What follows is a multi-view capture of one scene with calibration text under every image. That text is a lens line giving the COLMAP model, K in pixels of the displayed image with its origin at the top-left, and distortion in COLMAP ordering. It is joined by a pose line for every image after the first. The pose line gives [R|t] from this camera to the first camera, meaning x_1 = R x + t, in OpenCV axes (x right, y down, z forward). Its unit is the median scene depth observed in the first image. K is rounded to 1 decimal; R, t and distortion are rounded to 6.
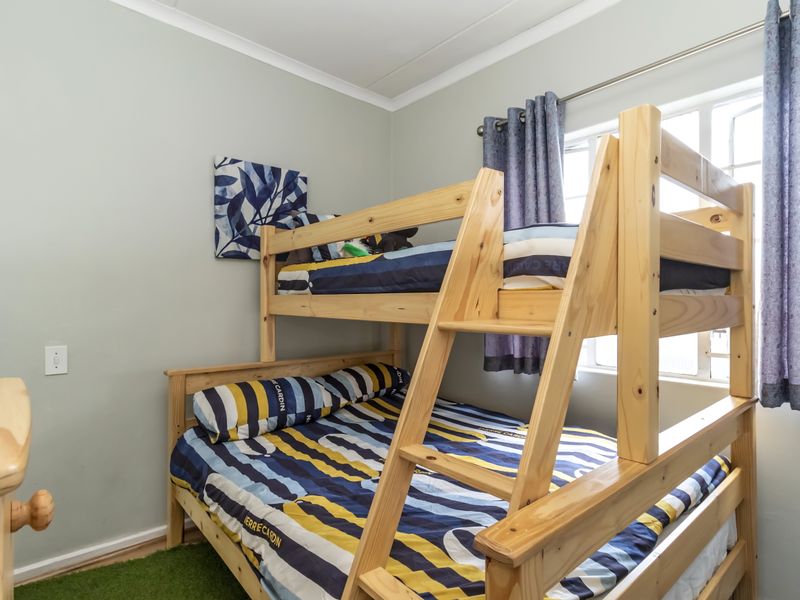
lens RADIAL K [[415.6, 0, 398.5], [0, 415.6, 289.4], [0, 0, 1]] dist [0.001688, 0.000646]
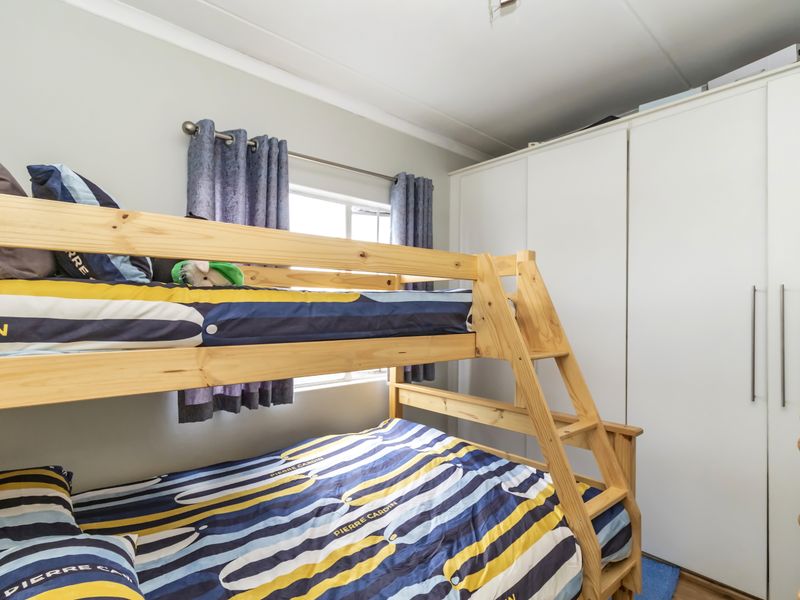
lens RADIAL K [[415.6, 0, 398.5], [0, 415.6, 289.4], [0, 0, 1]] dist [0.001688, 0.000646]
pose [[0.049058, 0.045081, 0.997778, -0.792817], [-0.023808, 0.998750, -0.043954, -0.049029], [-0.998512, -0.021599, 0.050070, 0.737660]]
